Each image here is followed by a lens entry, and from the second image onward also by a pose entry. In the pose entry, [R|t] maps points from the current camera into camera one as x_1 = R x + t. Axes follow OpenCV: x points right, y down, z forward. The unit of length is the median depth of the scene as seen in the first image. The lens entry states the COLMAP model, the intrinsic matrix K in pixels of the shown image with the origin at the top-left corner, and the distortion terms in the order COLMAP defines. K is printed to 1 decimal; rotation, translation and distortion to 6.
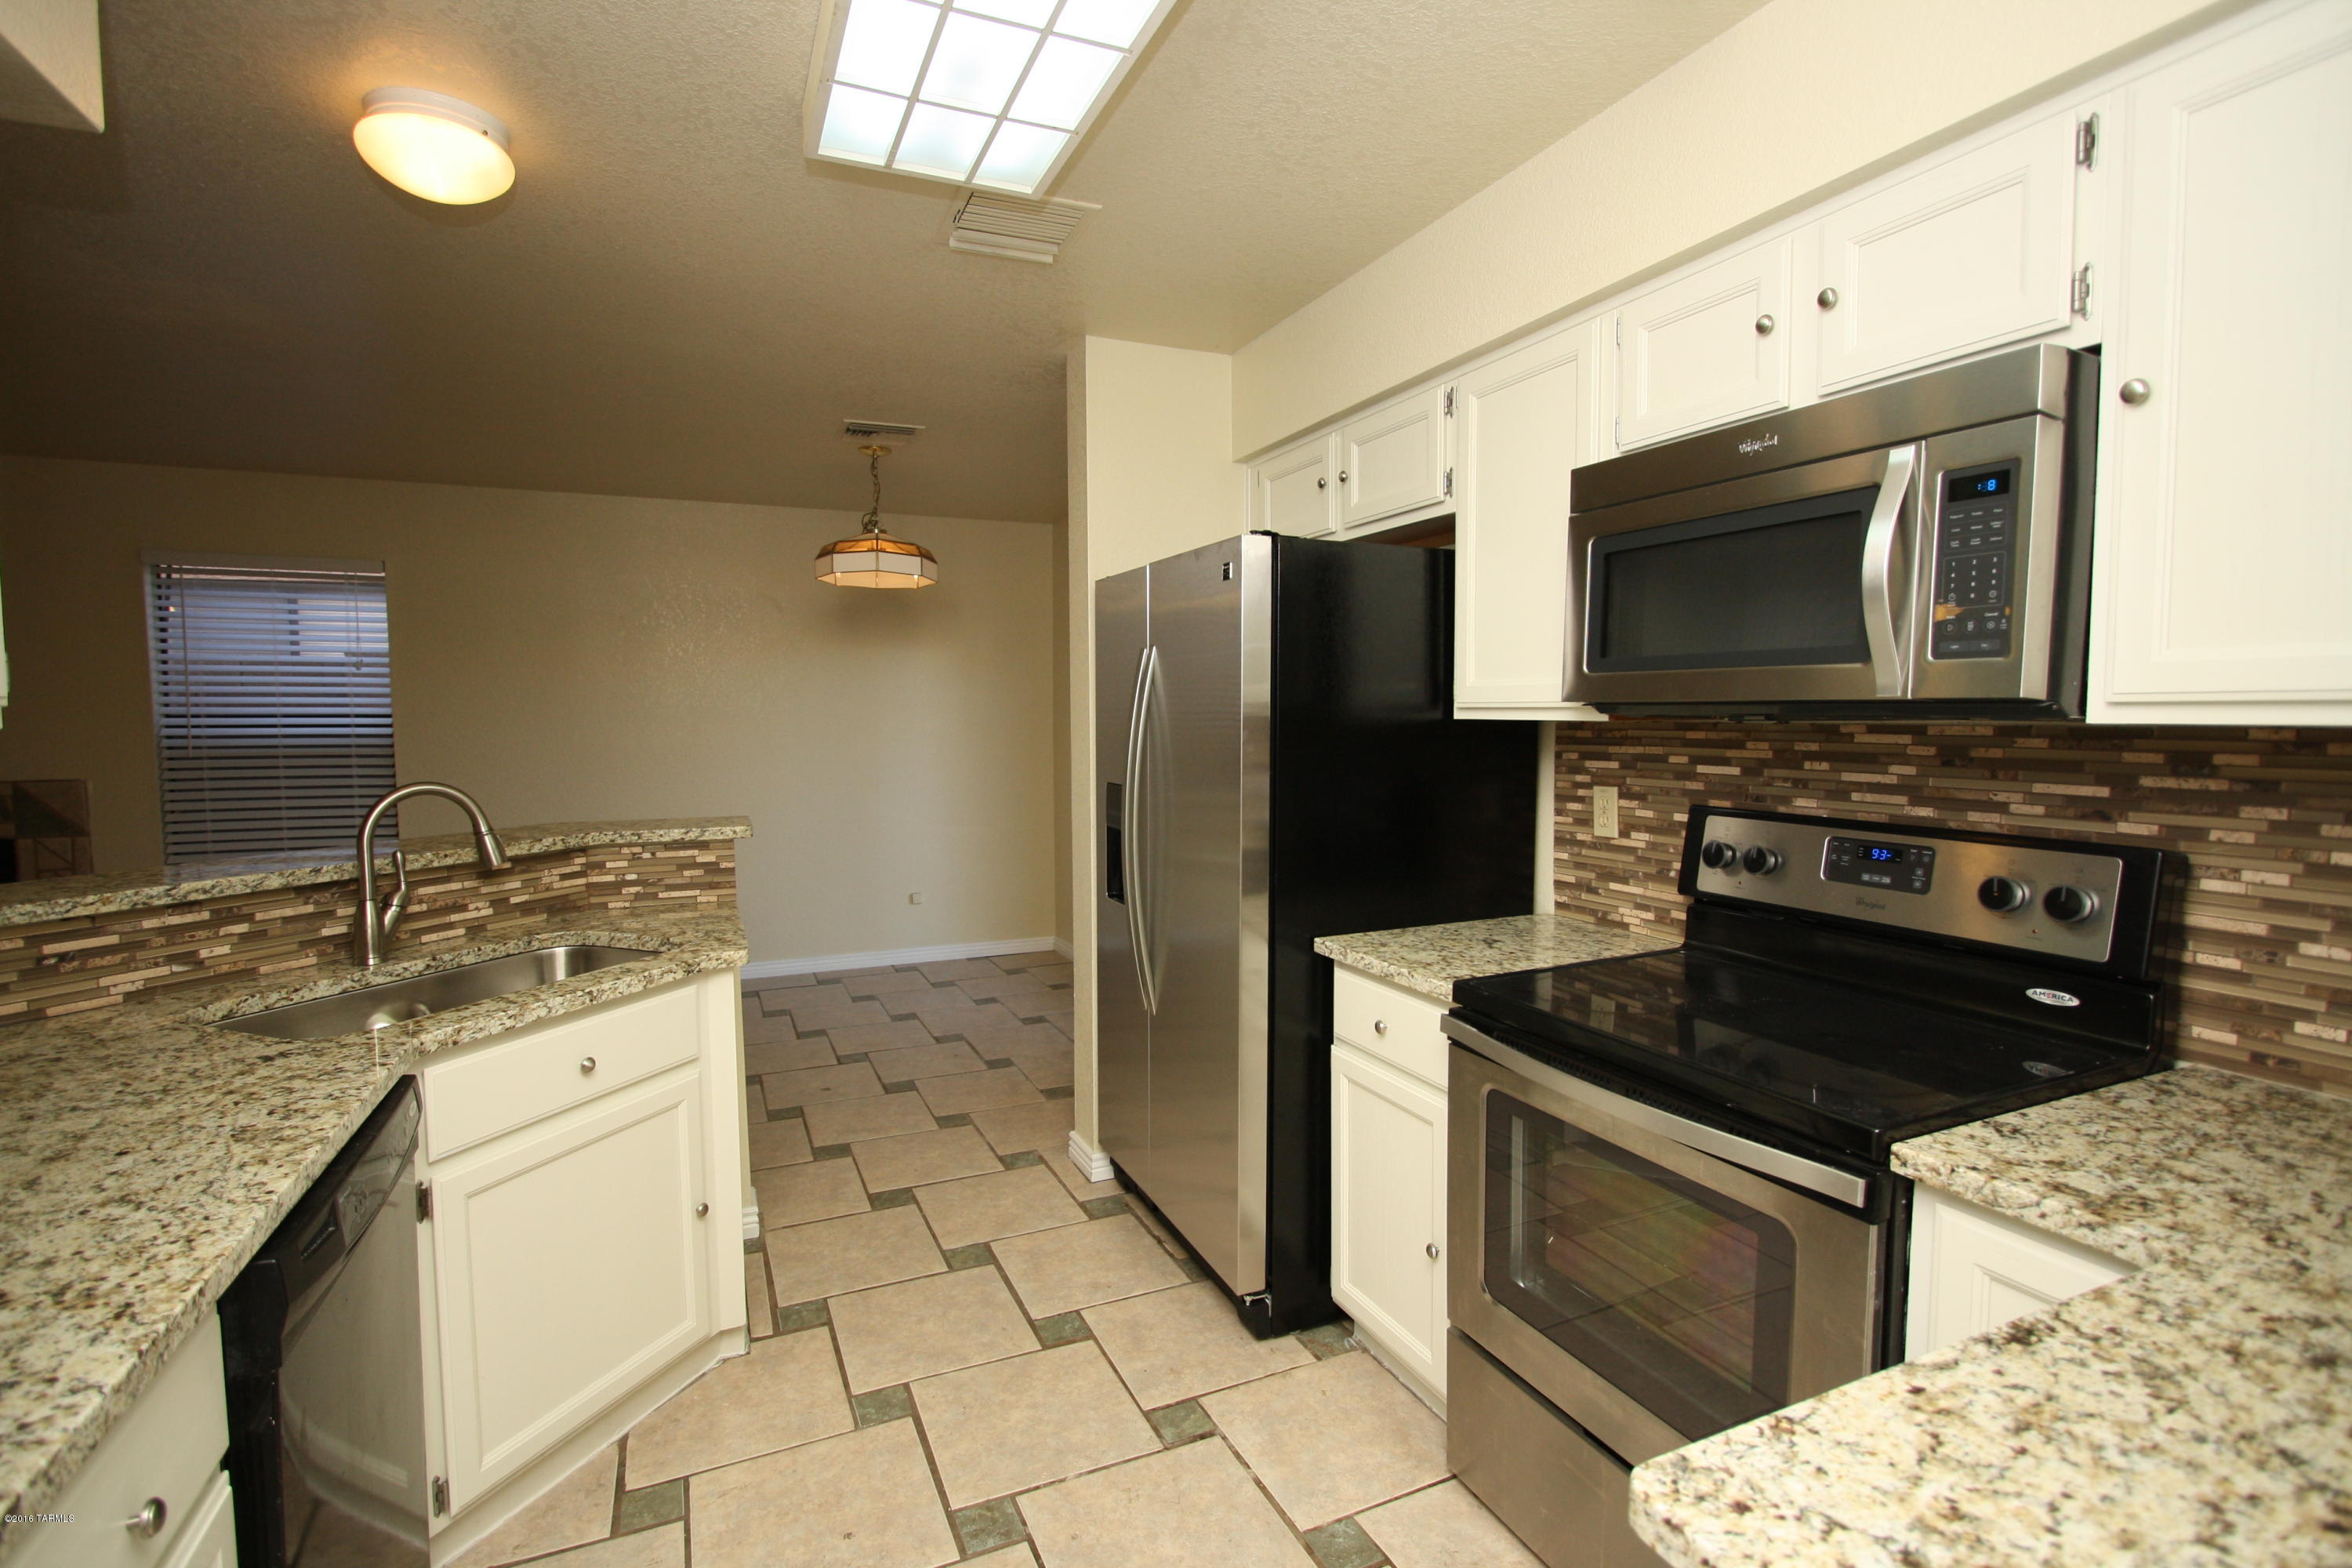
lens RADIAL K [[1098.9, 0, 1173.1], [0, 1098.9, 782.0], [0, 0, 1]] dist [-0.015347, 0.001239]
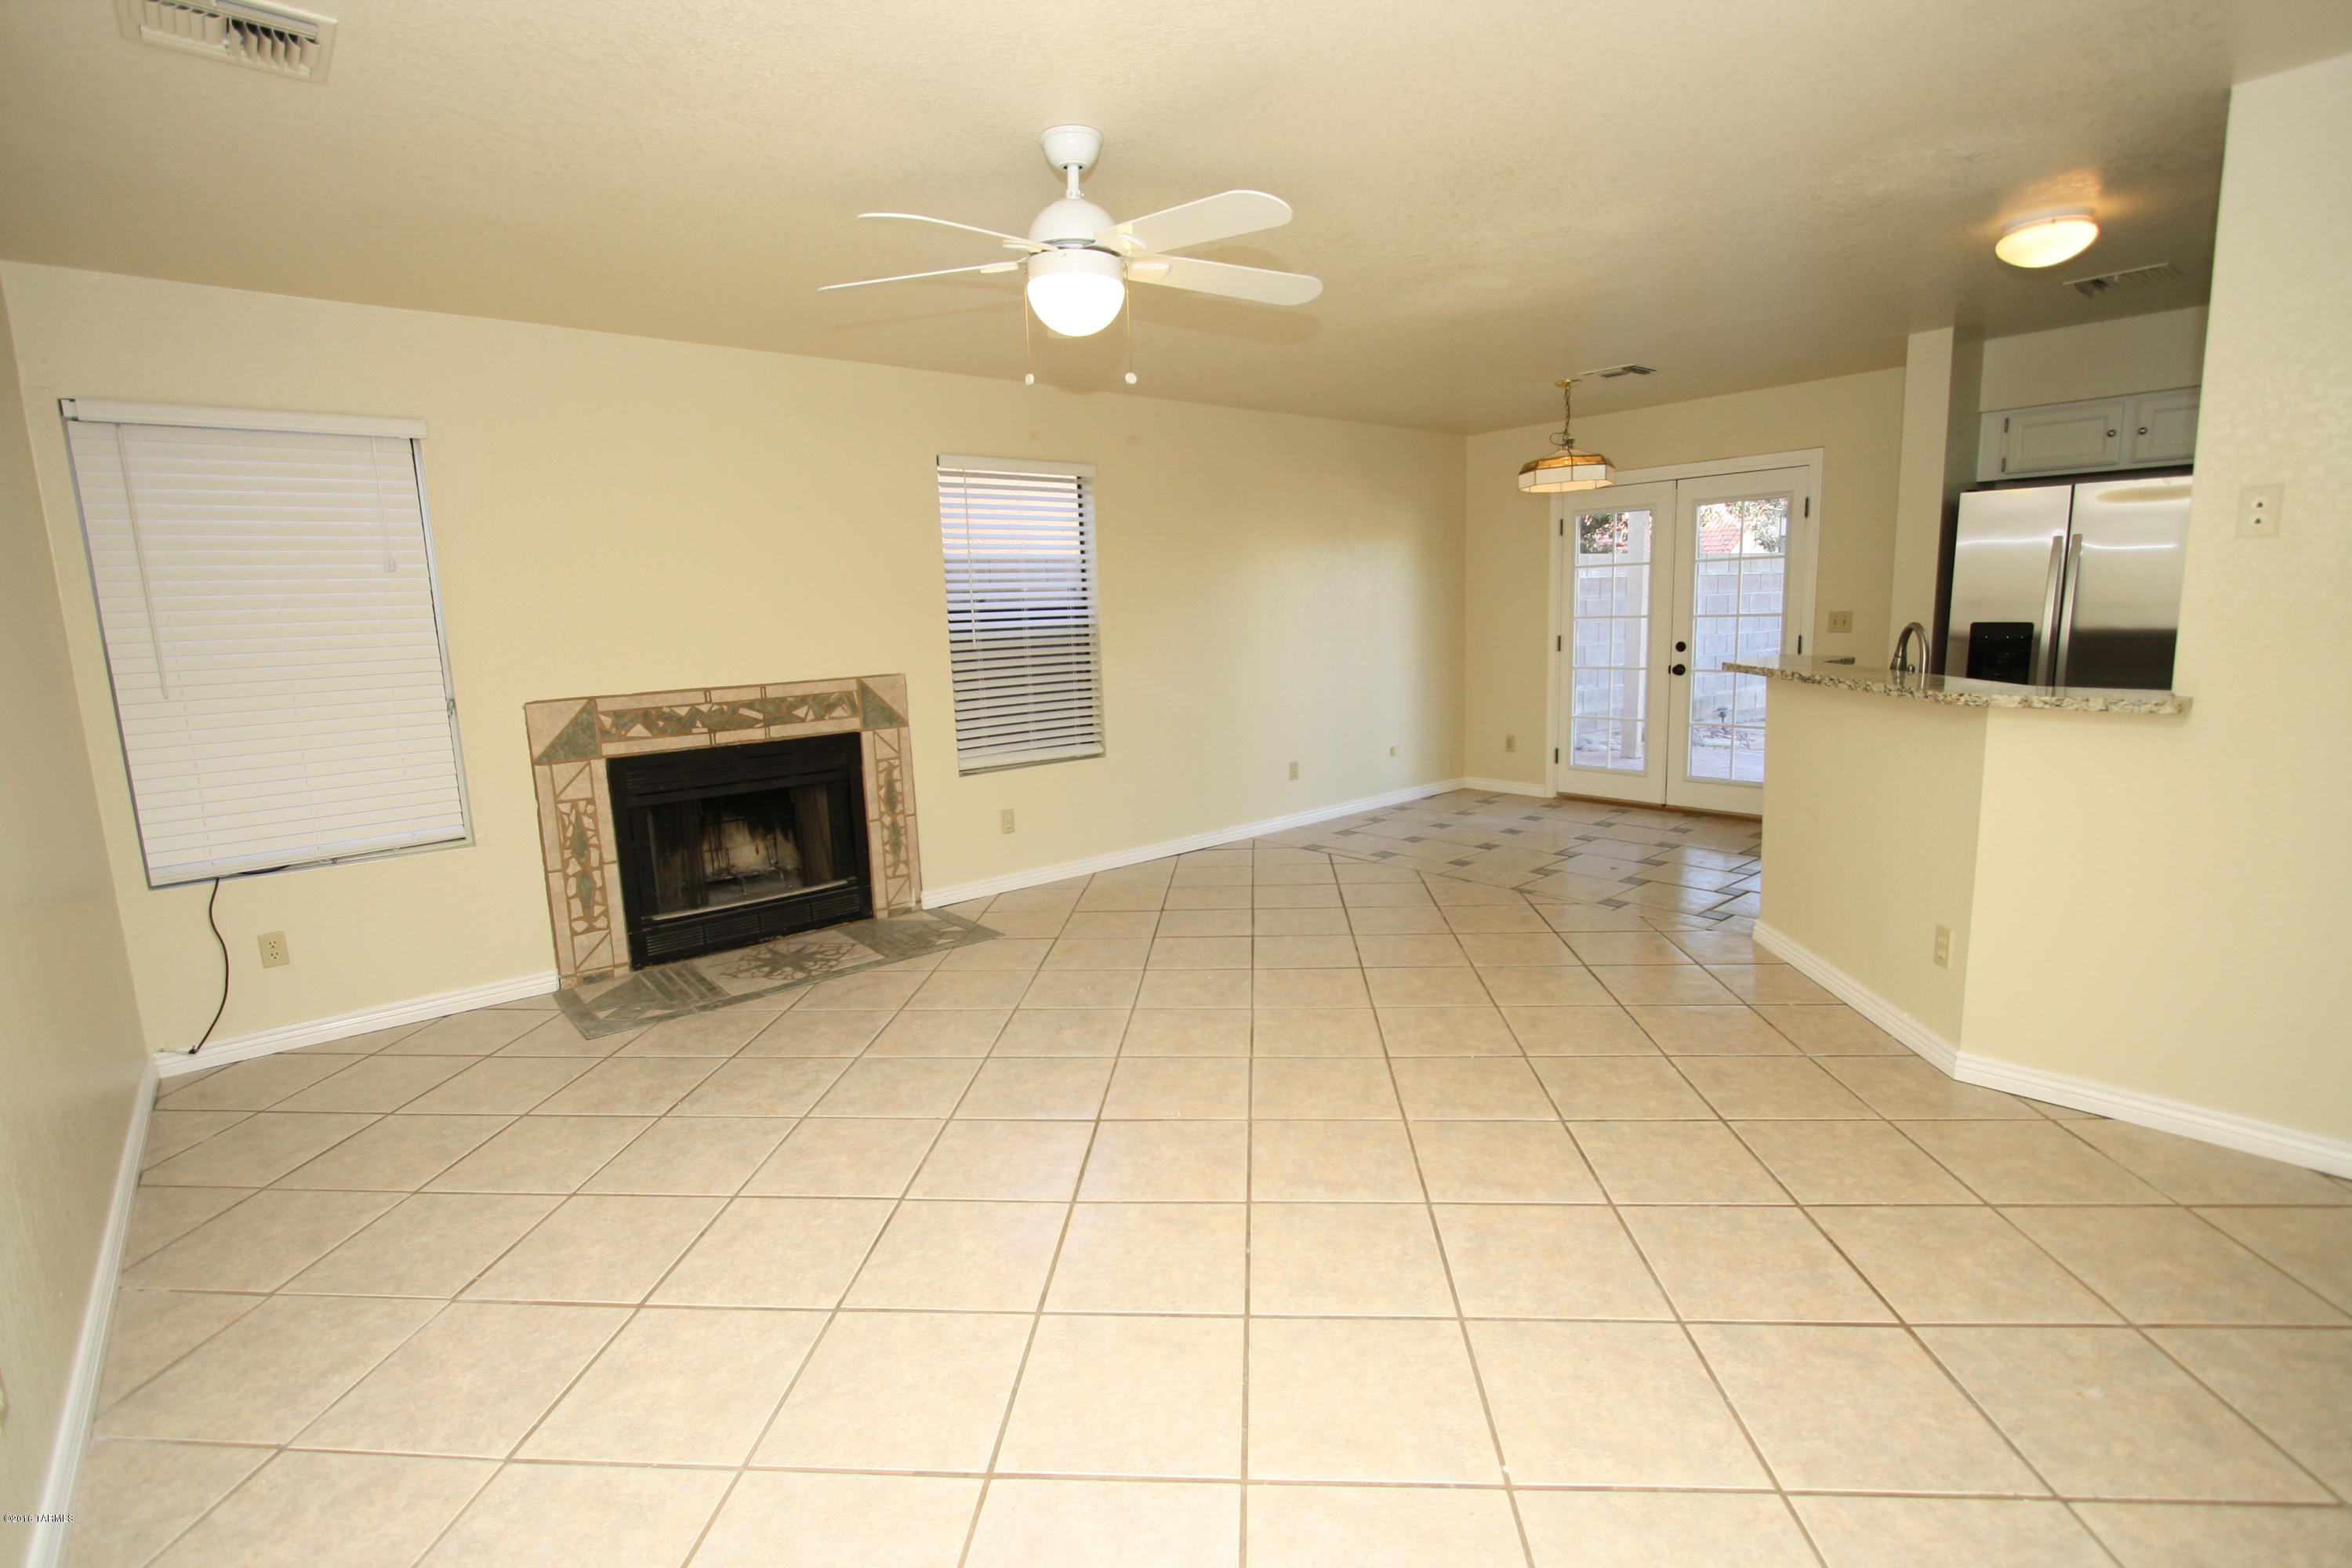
lens RADIAL K [[1098.9, 0, 1192.4], [0, 1098.9, 785.2], [0, 0, 1]] dist [-0.015347, 0.001239]
pose [[0.953987, -0.077489, 0.289663, -2.653946], [0.049851, 0.993574, 0.101616, 0.028191], [-0.295676, -0.082500, 0.951719, -0.335935]]
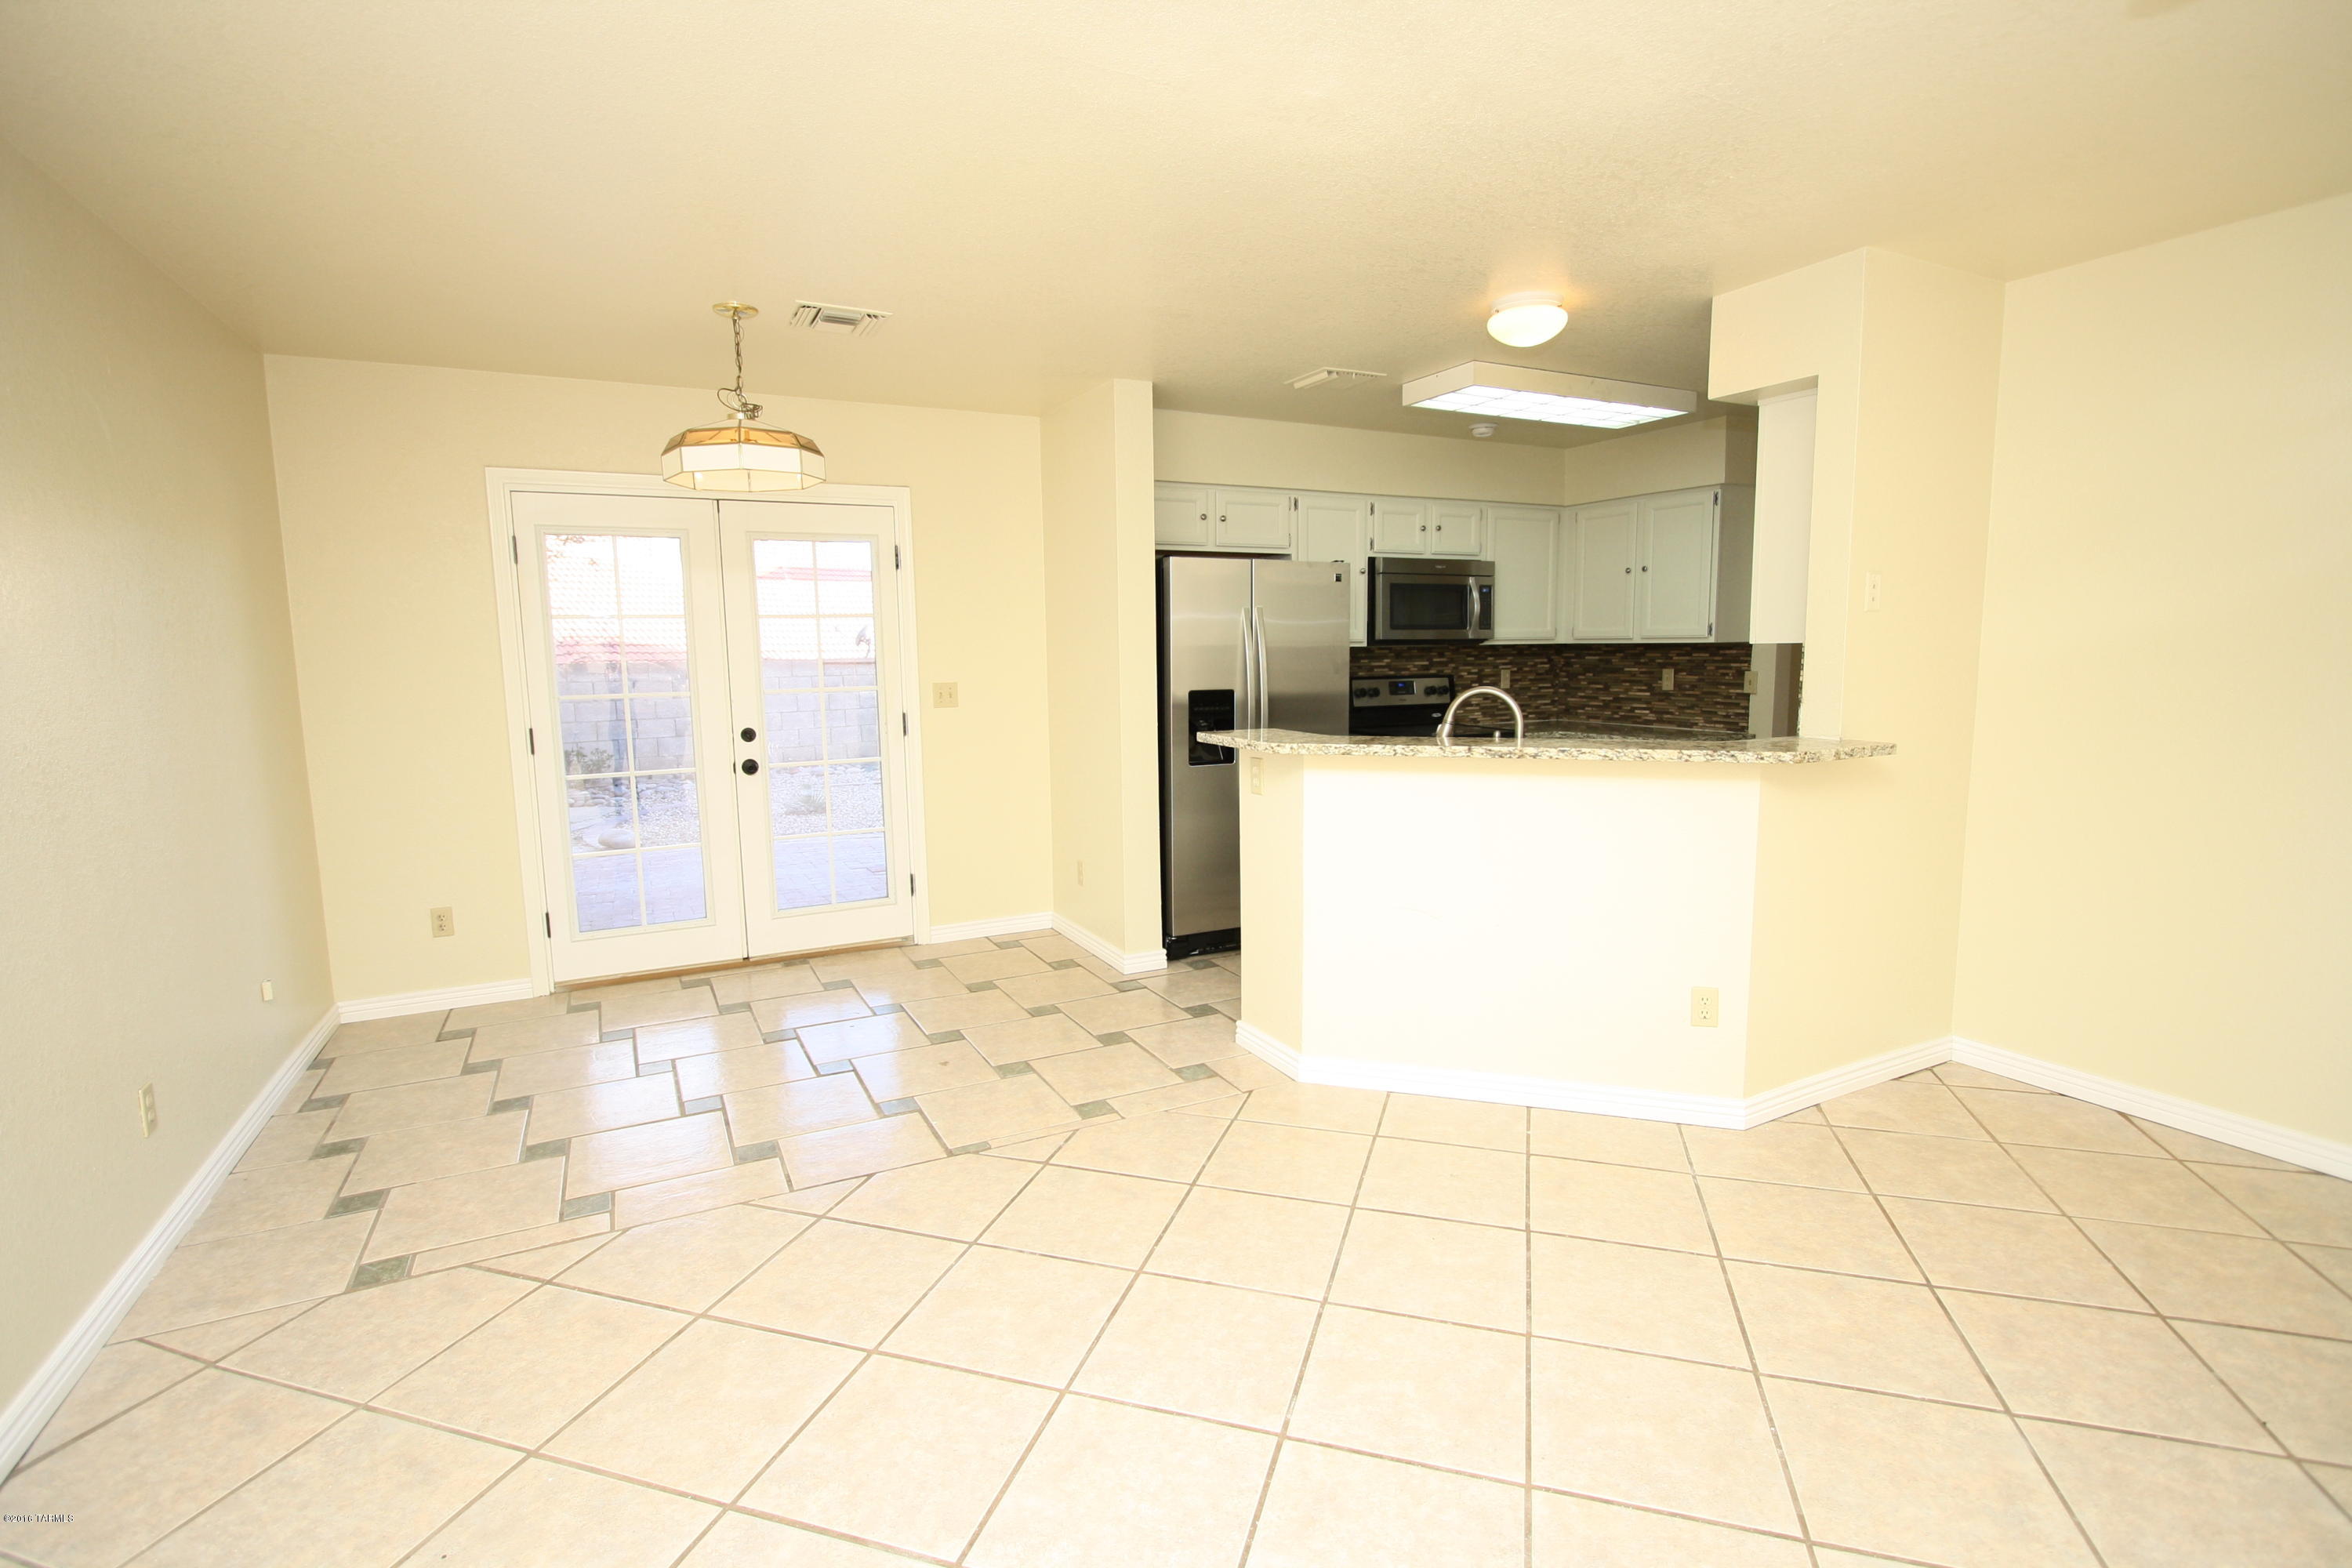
lens RADIAL K [[1098.9, 0, 1178.8], [0, 1098.9, 771.4], [0, 0, 1]] dist [-0.015347, 0.001239]
pose [[-0.058899, -0.114839, 0.991636, -2.665155], [0.077495, 0.989837, 0.119234, -0.126083], [-0.995251, 0.083869, -0.049401, 1.839707]]
